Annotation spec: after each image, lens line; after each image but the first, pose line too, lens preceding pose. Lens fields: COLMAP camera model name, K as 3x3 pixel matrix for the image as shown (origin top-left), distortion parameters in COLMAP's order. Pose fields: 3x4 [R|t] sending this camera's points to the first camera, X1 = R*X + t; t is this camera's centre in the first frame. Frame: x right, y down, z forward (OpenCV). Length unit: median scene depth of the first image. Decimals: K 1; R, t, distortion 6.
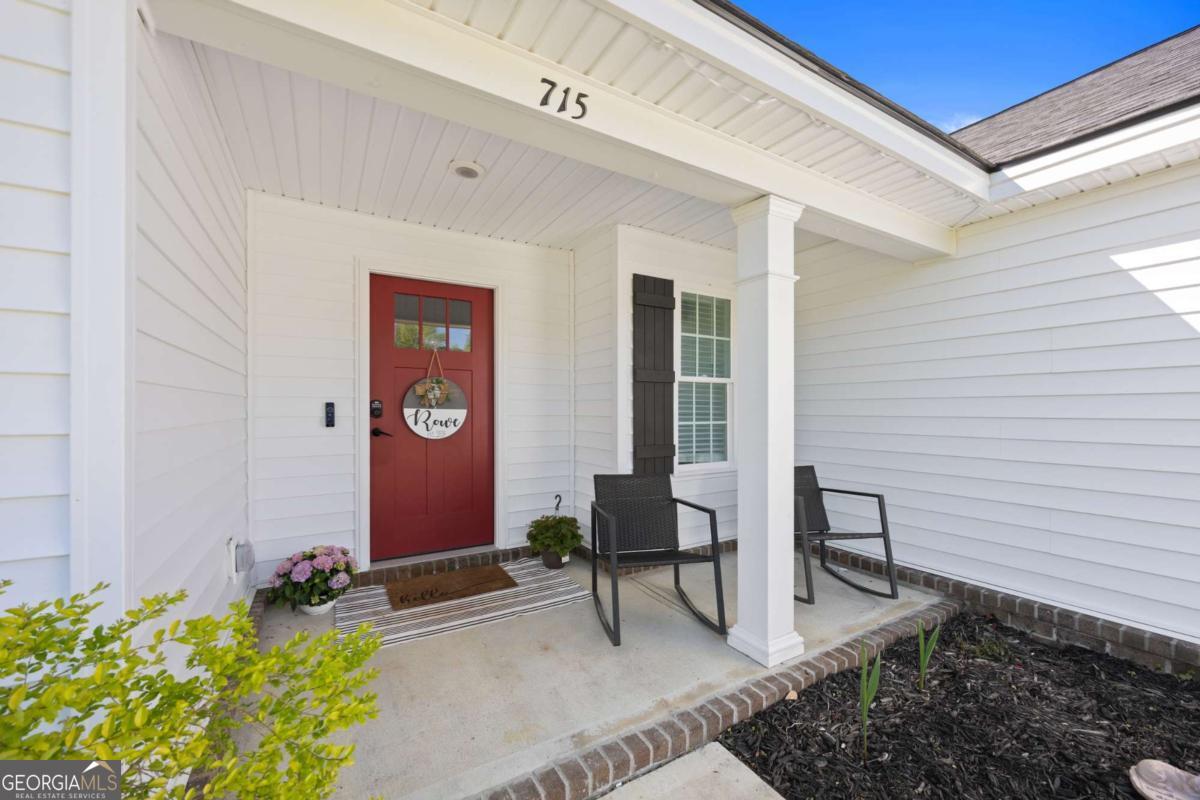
lens RADIAL K [[467.5, 0, 600.0], [0, 467.5, 400.0], [0, 0, 1]] dist [0.000202, 0.000018]
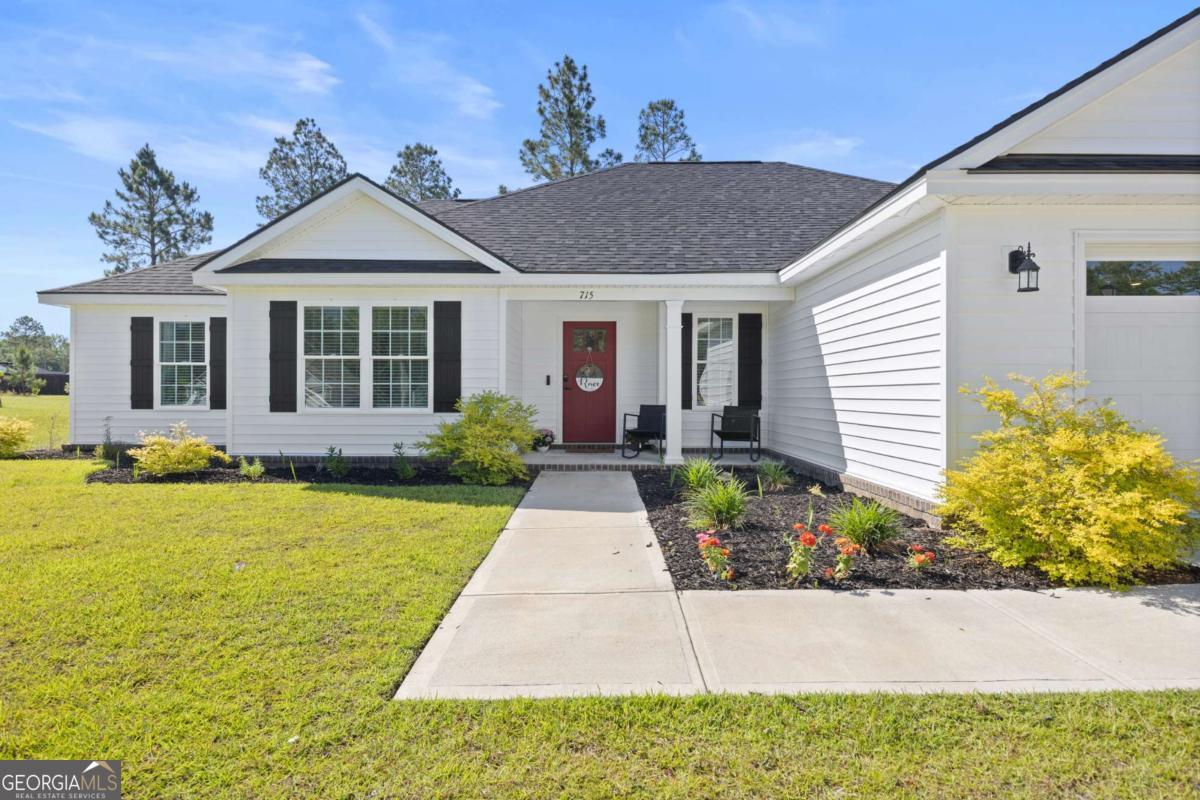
lens RADIAL K [[687.9, 0, 600.0], [0, 687.9, 400.0], [0, 0, 1]] dist [-0.045411, 0.000009]
pose [[0.856245, 0.005161, -0.516544, 1.451666], [0.006977, 0.999743, 0.021554, 0.054832], [0.516523, -0.022059, 0.855989, -1.873776]]
